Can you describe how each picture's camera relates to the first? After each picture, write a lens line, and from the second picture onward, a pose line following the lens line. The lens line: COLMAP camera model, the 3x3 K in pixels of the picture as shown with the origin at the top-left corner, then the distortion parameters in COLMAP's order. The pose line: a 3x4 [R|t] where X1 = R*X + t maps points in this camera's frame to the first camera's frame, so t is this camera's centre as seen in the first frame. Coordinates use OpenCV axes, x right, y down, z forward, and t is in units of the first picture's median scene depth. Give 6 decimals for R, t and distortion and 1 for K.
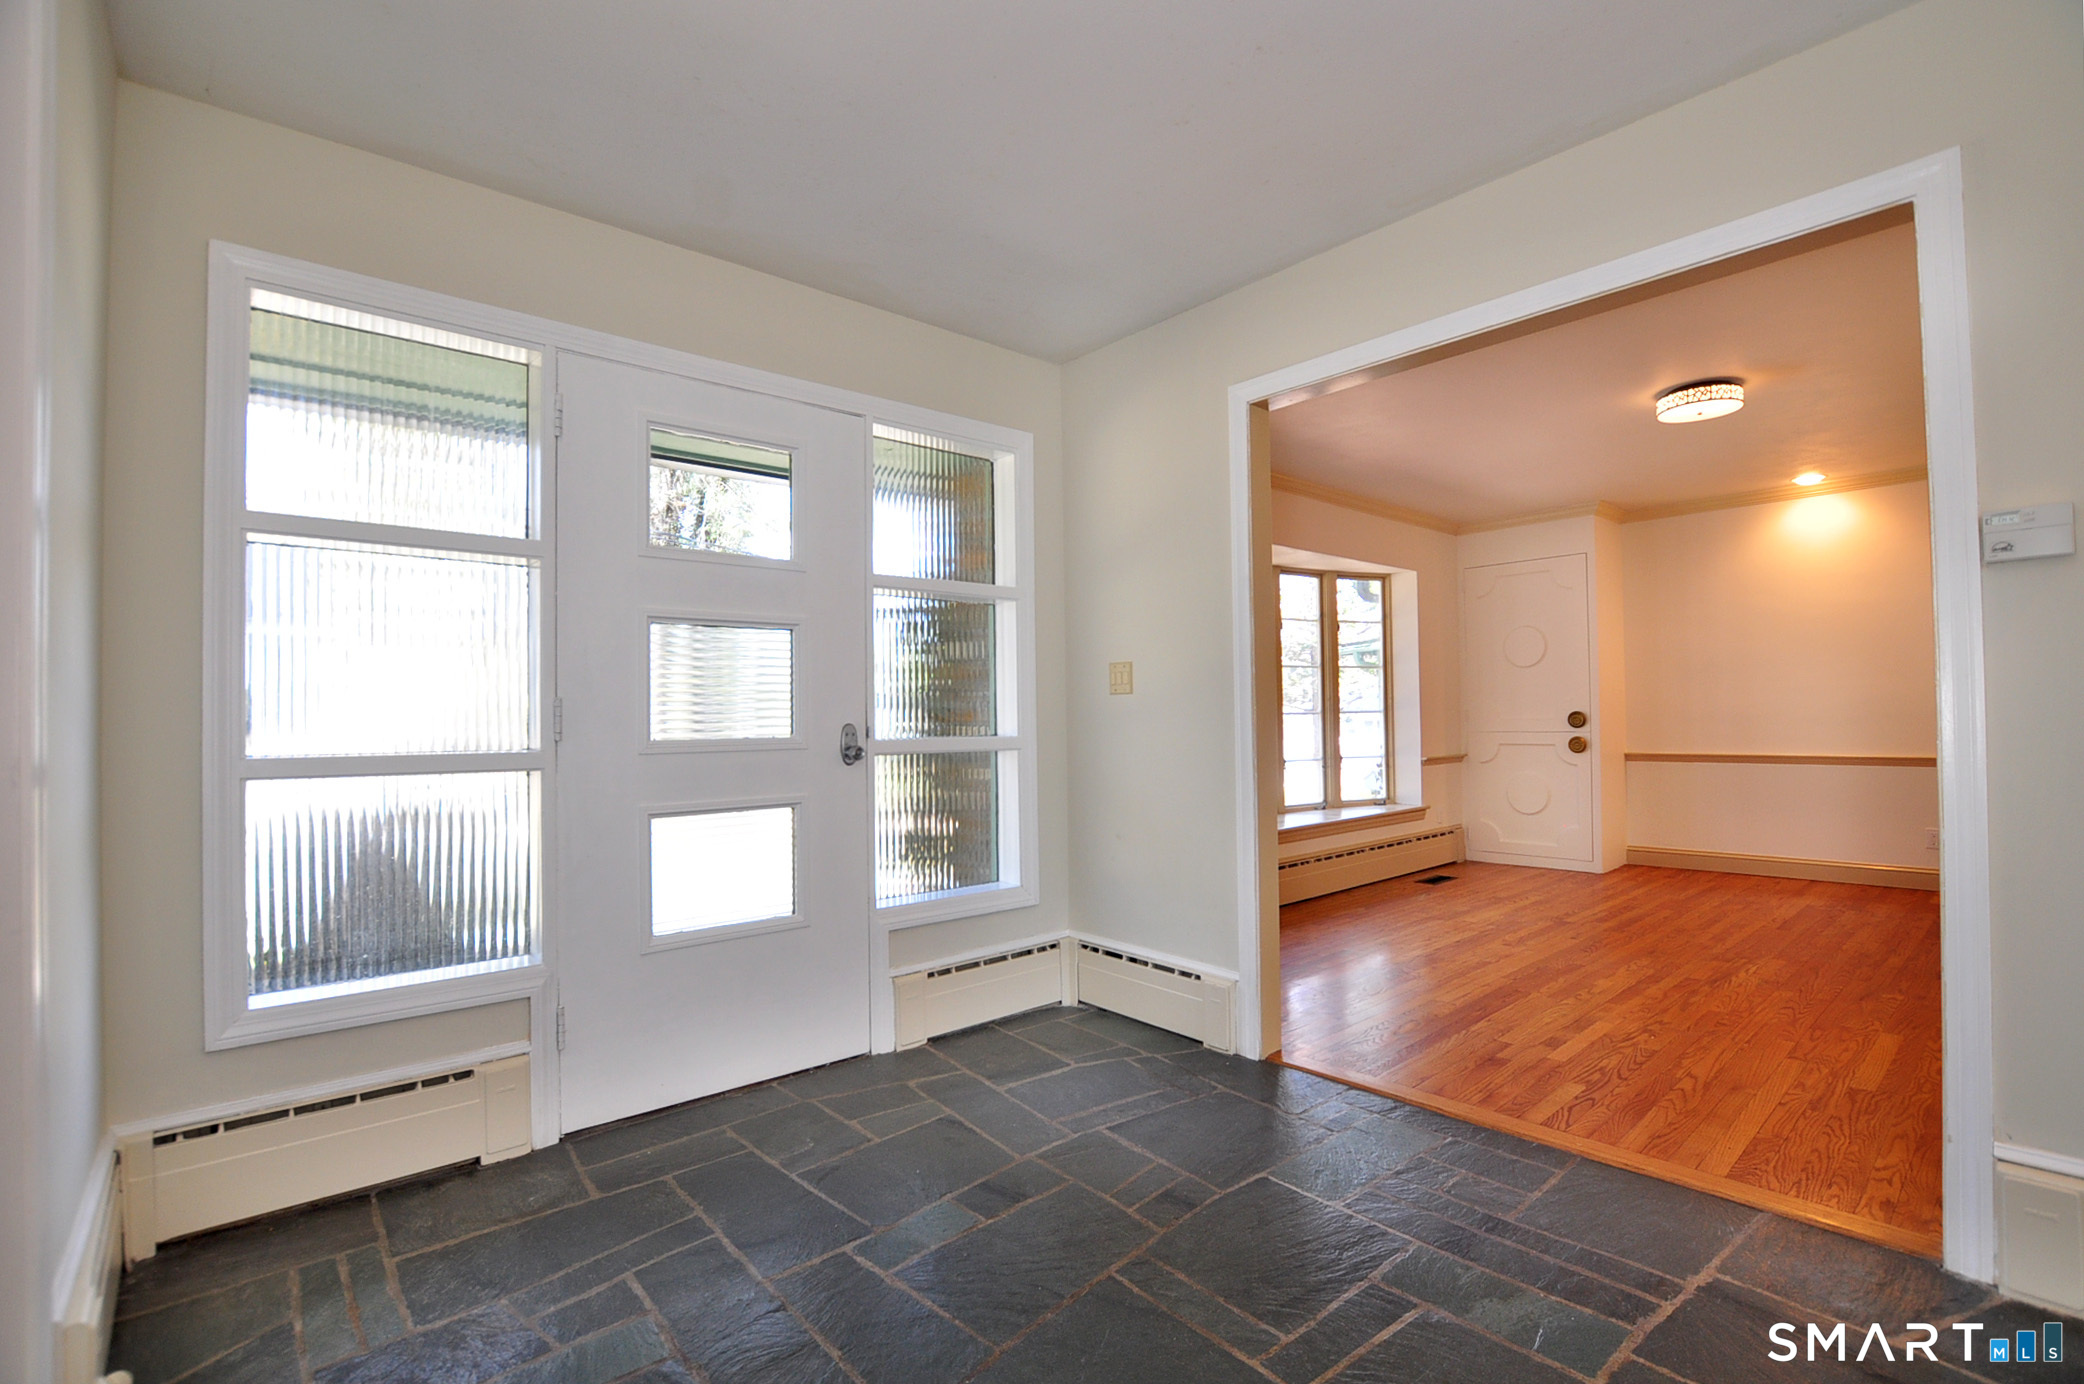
lens RADIAL K [[901.2, 0, 1068.6], [0, 901.2, 715.5], [0, 0, 1]] dist [-0.028611, -0.000351]
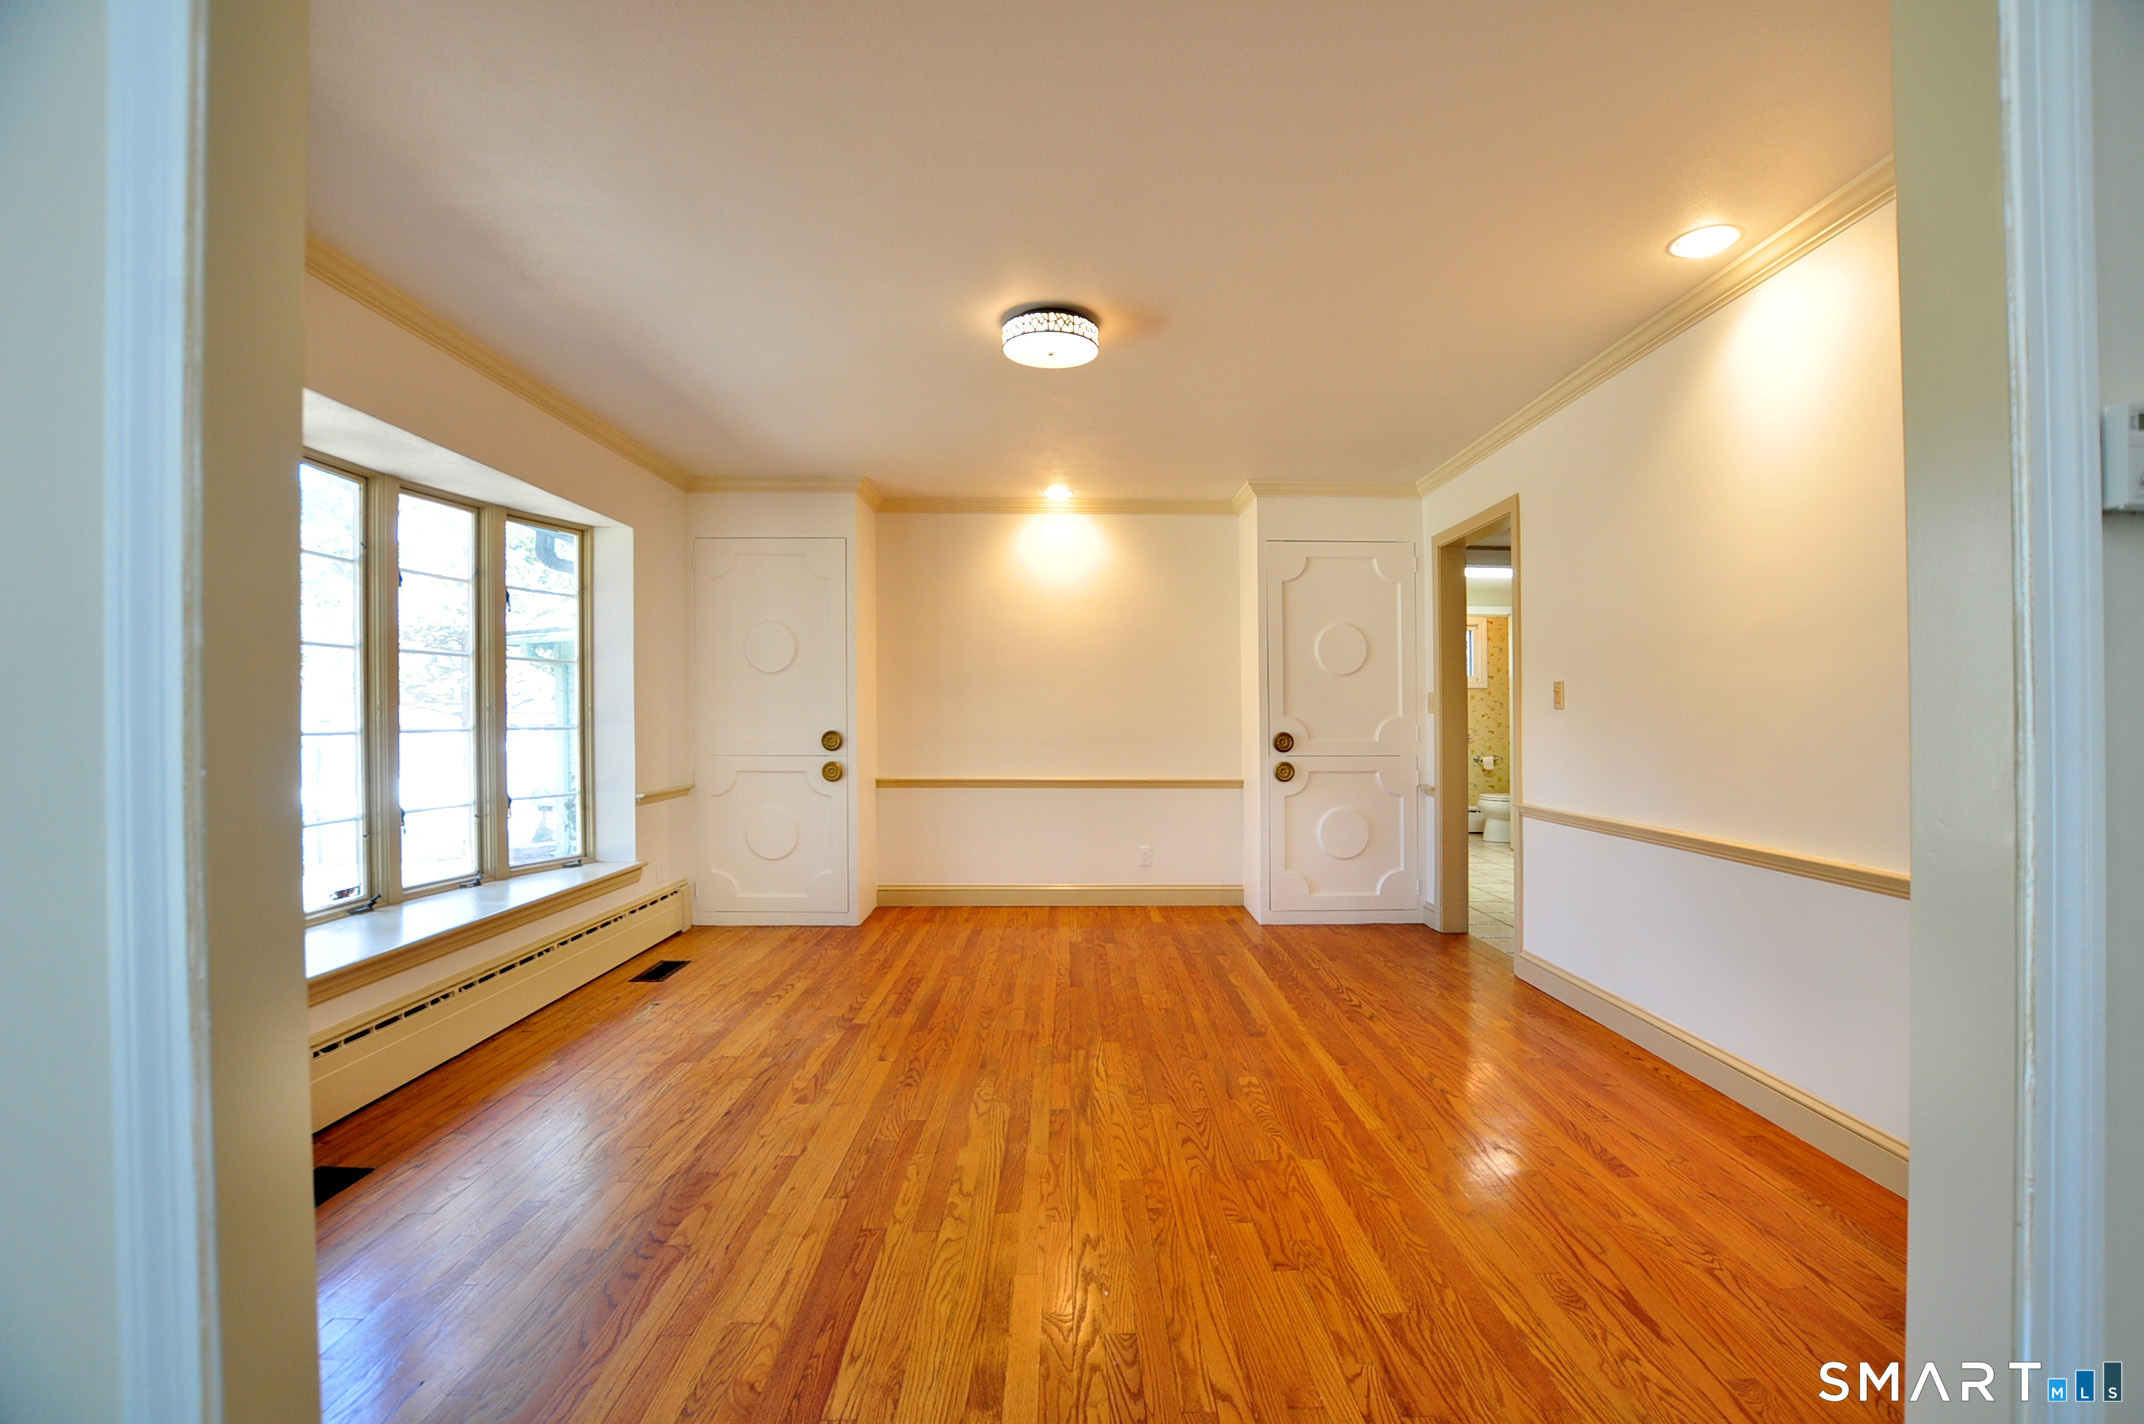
lens RADIAL K [[927.1, 0, 1078.5], [0, 927.1, 729.7], [0, 0, 1]] dist [-0.028611, -0.000351]
pose [[0.653986, 0.008393, 0.756460, 0.076841], [-0.014854, 0.999888, 0.001748, -0.010277], [-0.756361, -0.012380, 0.654037, 0.276757]]
